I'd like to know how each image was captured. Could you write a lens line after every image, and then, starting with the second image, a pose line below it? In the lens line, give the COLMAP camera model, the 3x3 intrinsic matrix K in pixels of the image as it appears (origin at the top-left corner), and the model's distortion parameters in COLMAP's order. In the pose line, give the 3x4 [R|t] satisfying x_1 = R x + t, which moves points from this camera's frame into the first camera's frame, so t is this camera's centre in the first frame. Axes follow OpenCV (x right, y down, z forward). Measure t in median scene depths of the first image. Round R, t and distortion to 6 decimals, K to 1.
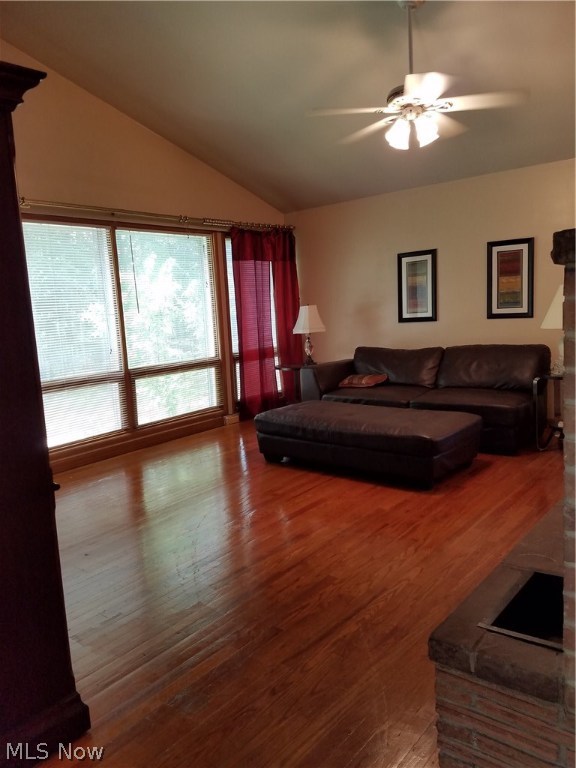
lens RADIAL K [[586.4, 0, 293.7], [0, 586.4, 384.4], [0, 0, 1]] dist [0.098615, -0.042902]
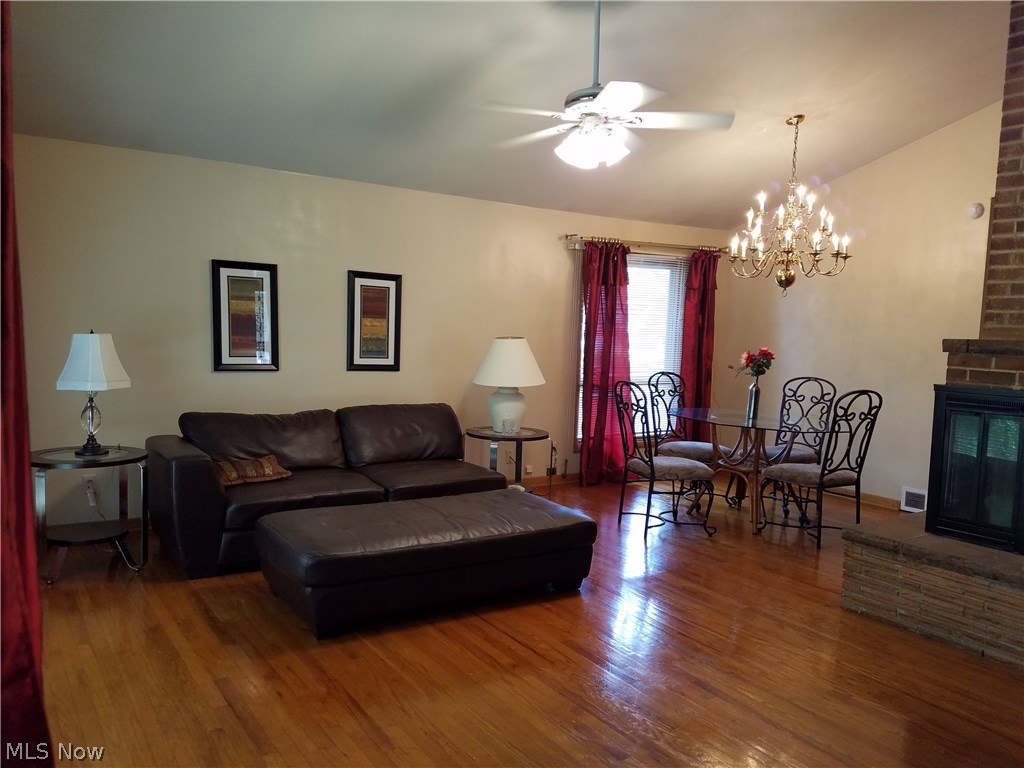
lens RADIAL K [[781.8, 0, 513.6], [0, 781.8, 383.6], [0, 0, 1]] dist [0.098615, -0.042902]
pose [[0.298724, 0.002161, 0.954337, -0.578691], [0.071437, 0.997141, -0.024619, -0.057379], [-0.951662, 0.075529, 0.297715, 0.526985]]
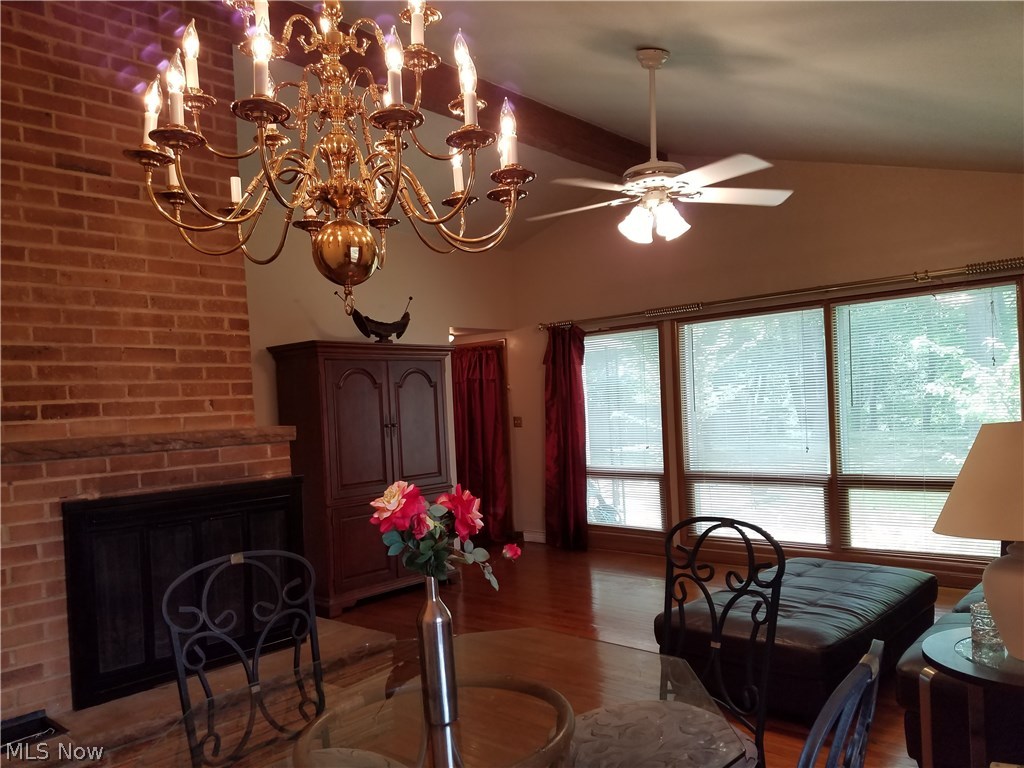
lens RADIAL K [[781.8, 0, 514.0], [0, 781.8, 381.3], [0, 0, 1]] dist [0.098615, -0.042902]
pose [[-0.070790, 0.038972, -0.996730, 0.803193], [-0.072587, 0.996386, 0.044113, -0.161410], [0.994847, 0.075473, -0.067705, 0.590284]]
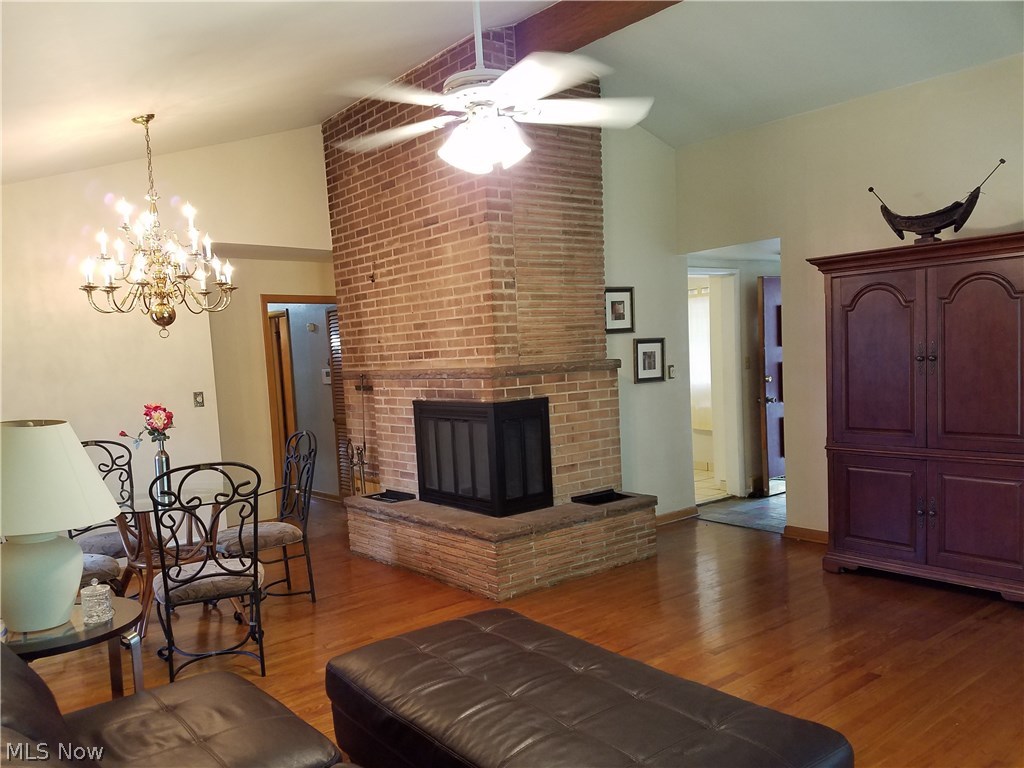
lens RADIAL K [[781.8, 0, 502.1], [0, 781.8, 415.9], [0, 0, 1]] dist [0.098615, -0.042902]
pose [[-0.964521, 0.095796, 0.246014, -0.024210], [0.143541, 0.972363, 0.184136, -0.193704], [-0.221576, 0.212916, -0.951615, 1.220165]]
